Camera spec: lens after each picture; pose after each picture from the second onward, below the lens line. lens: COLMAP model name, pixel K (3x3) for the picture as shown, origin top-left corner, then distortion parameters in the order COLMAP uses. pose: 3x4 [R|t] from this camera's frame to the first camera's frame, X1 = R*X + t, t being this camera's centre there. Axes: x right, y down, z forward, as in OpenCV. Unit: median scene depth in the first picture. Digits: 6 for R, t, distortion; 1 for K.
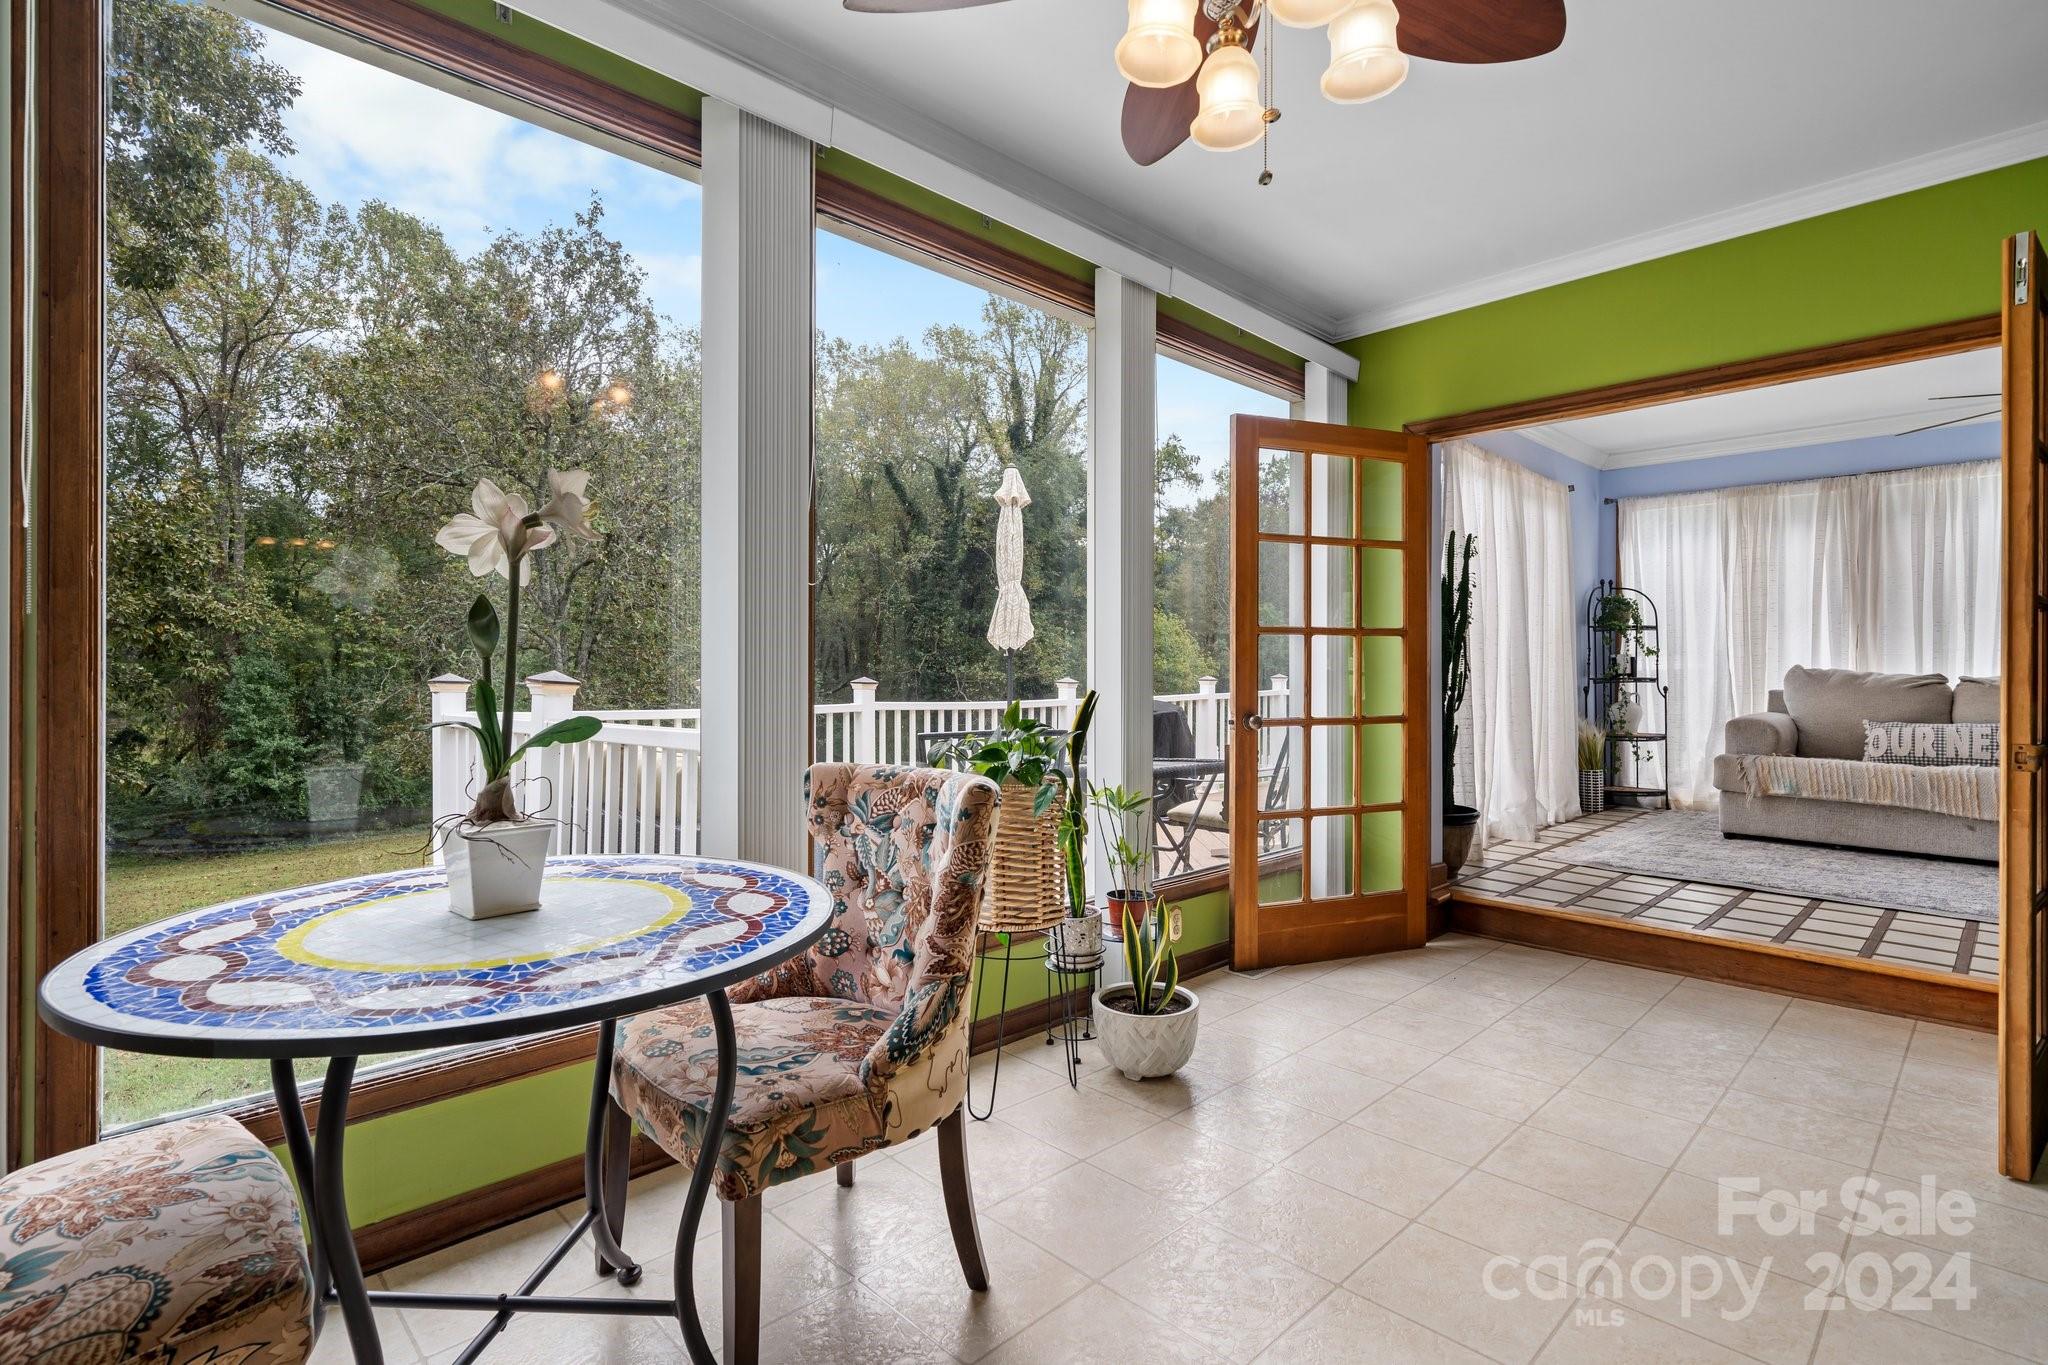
lens RADIAL K [[976.2, 0, 1015.6], [0, 976.2, 671.1], [0, 0, 1]] dist [0.001973, 0.000537]
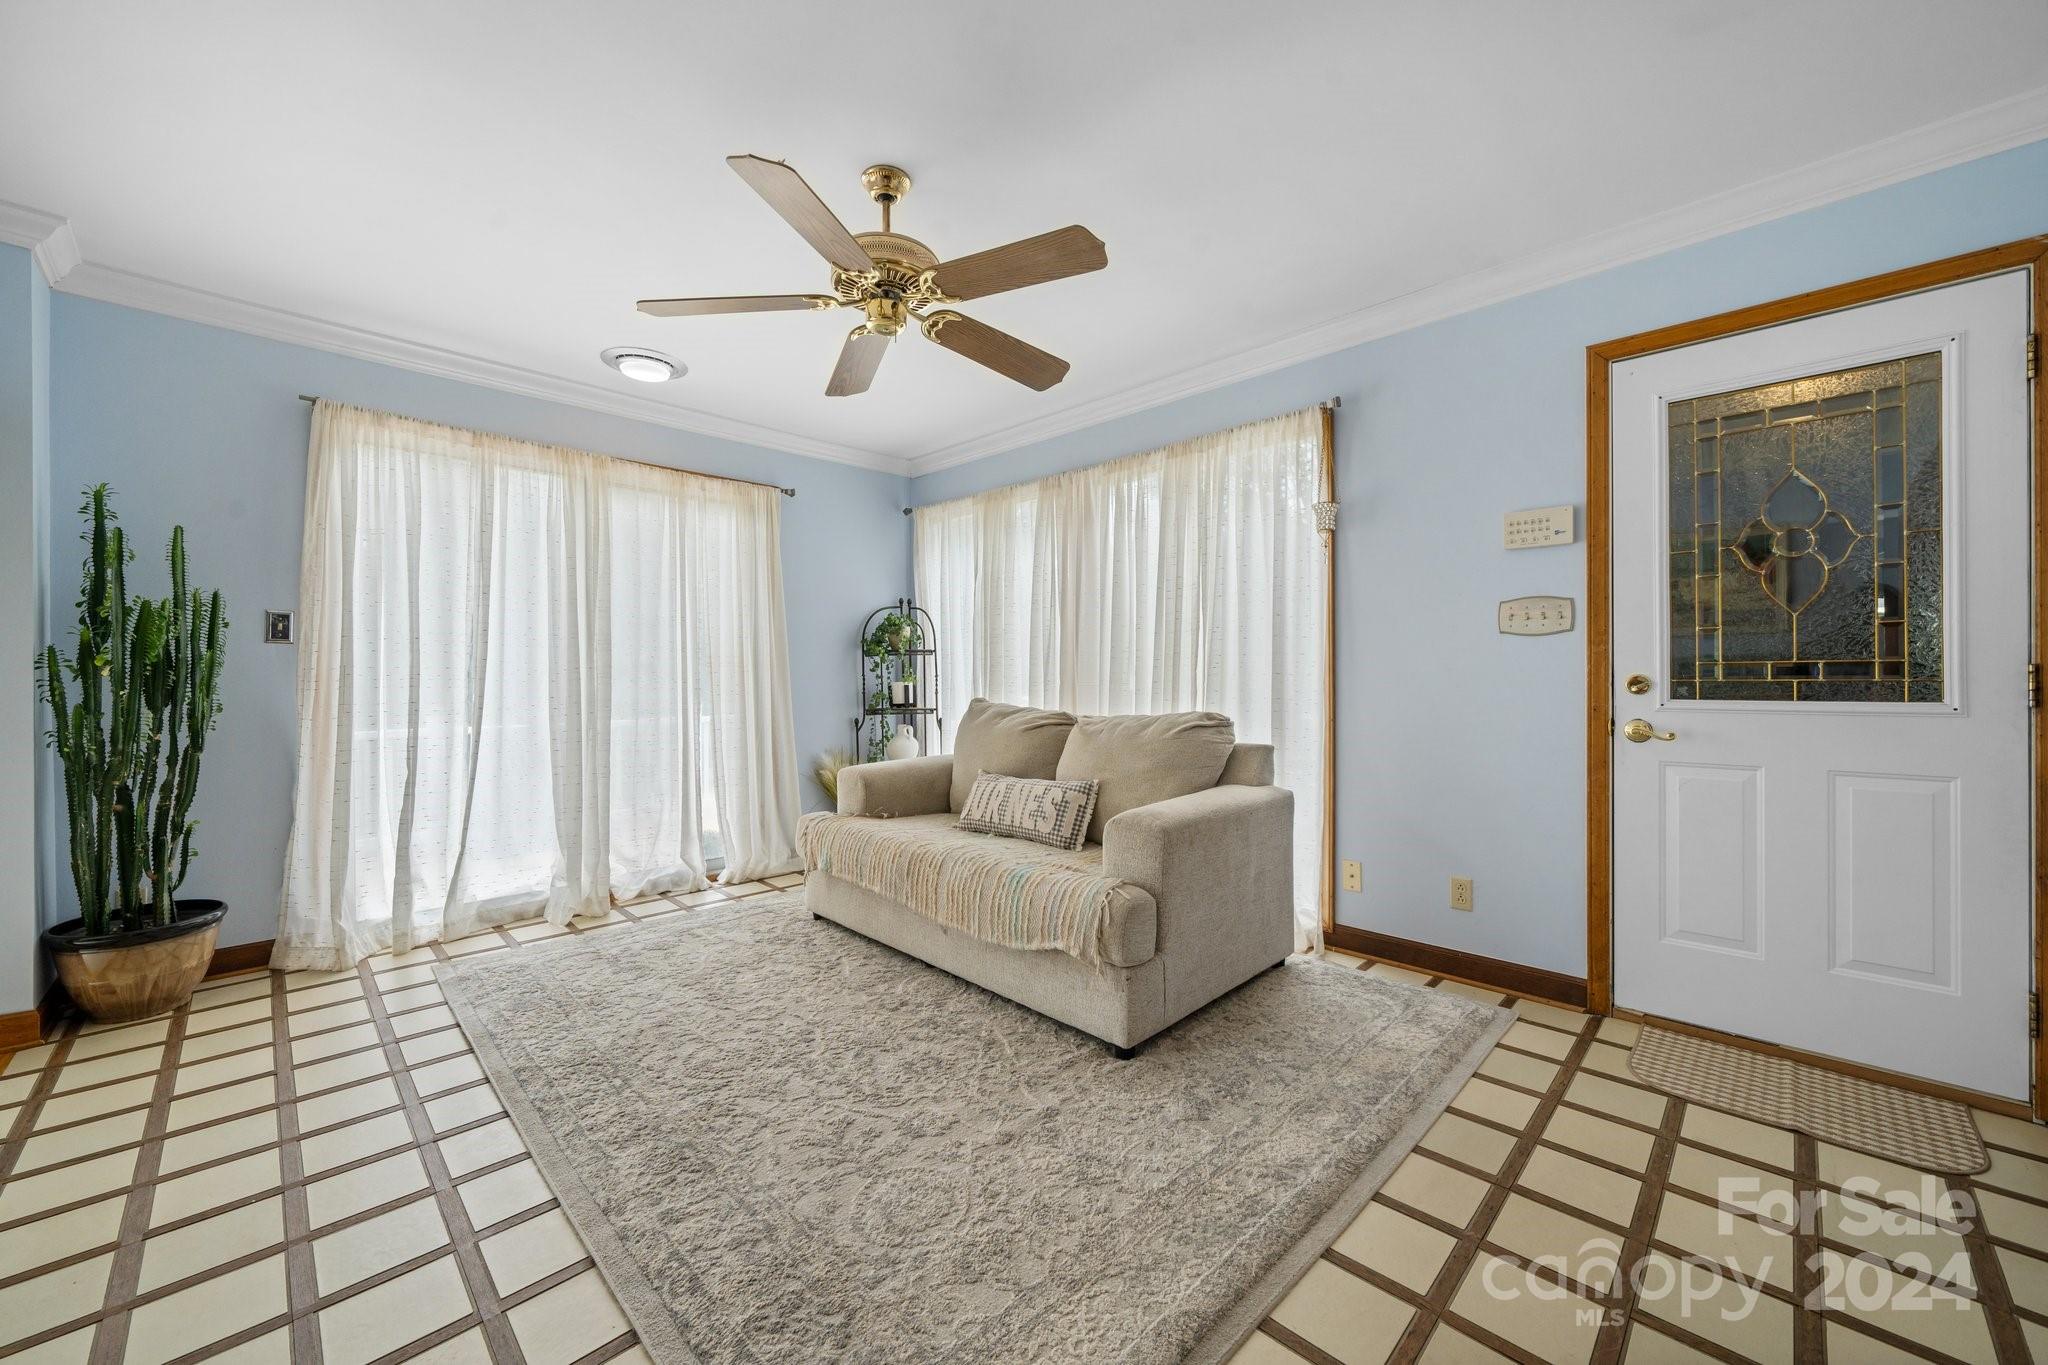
lens RADIAL K [[781.0, 0, 1022.2], [0, 781.0, 680.6], [0, 0, 1]] dist [-0.003327, -0.000238]
pose [[0.999874, -0.003883, 0.015365, 0.738030], [0.003834, 0.999988, 0.003182, -0.020817], [-0.015377, -0.003123, 0.999877, 0.296926]]
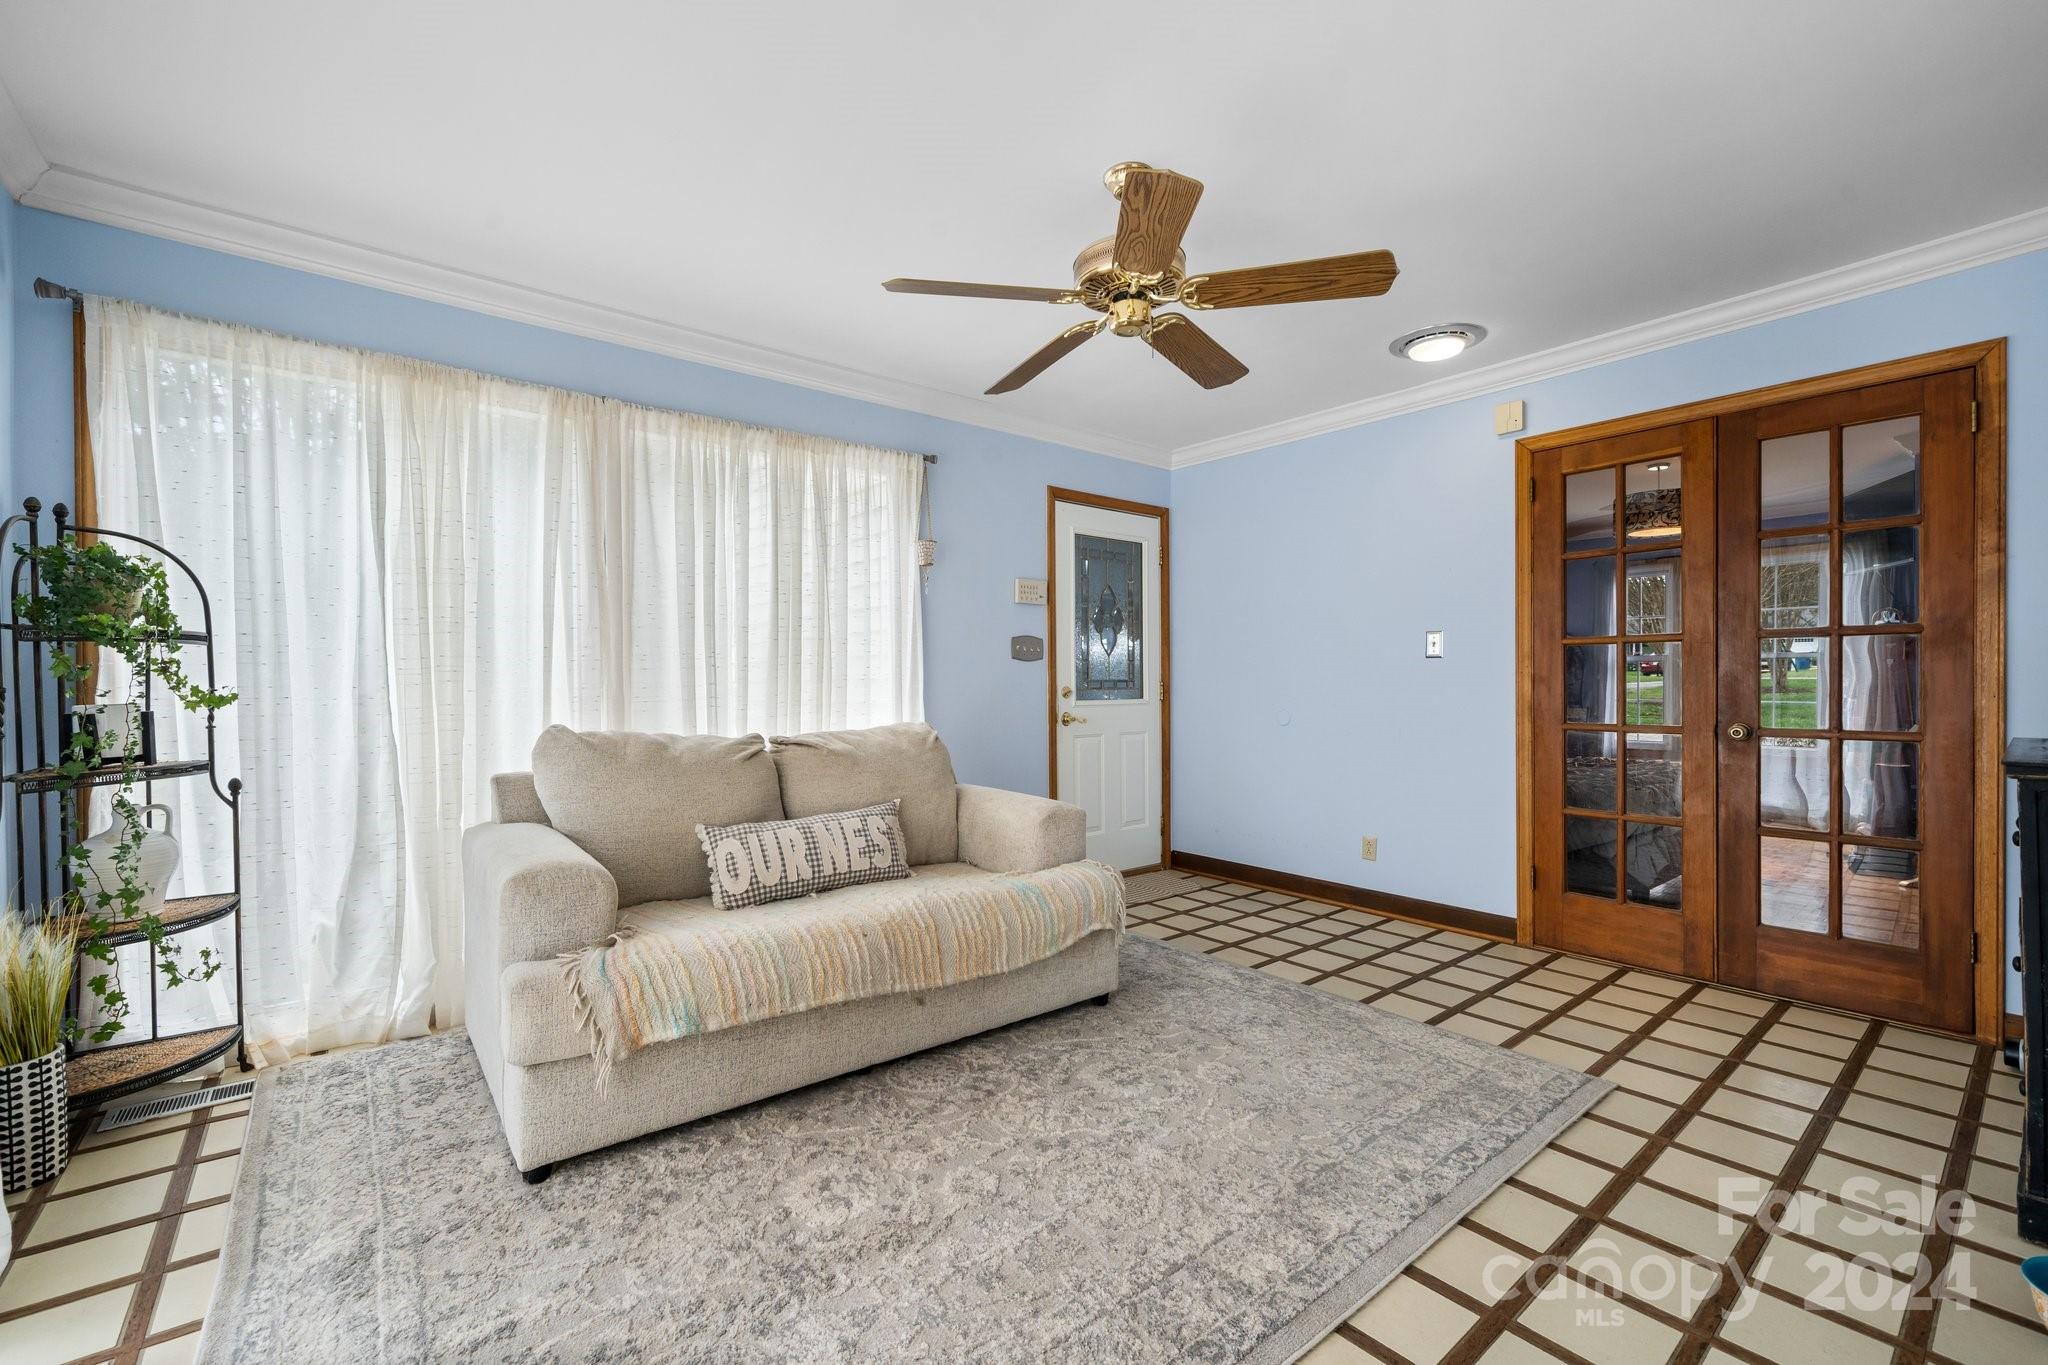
lens RADIAL K [[857.8, 0, 1022.8], [0, 857.8, 690.2], [0, 0, 1]] dist [-0.001736, -0.000175]
pose [[0.083042, -0.007345, 0.996519, 0.332360], [0.007603, 0.999948, 0.006737, -0.023054], [-0.996517, 0.007017, 0.083094, 0.641962]]
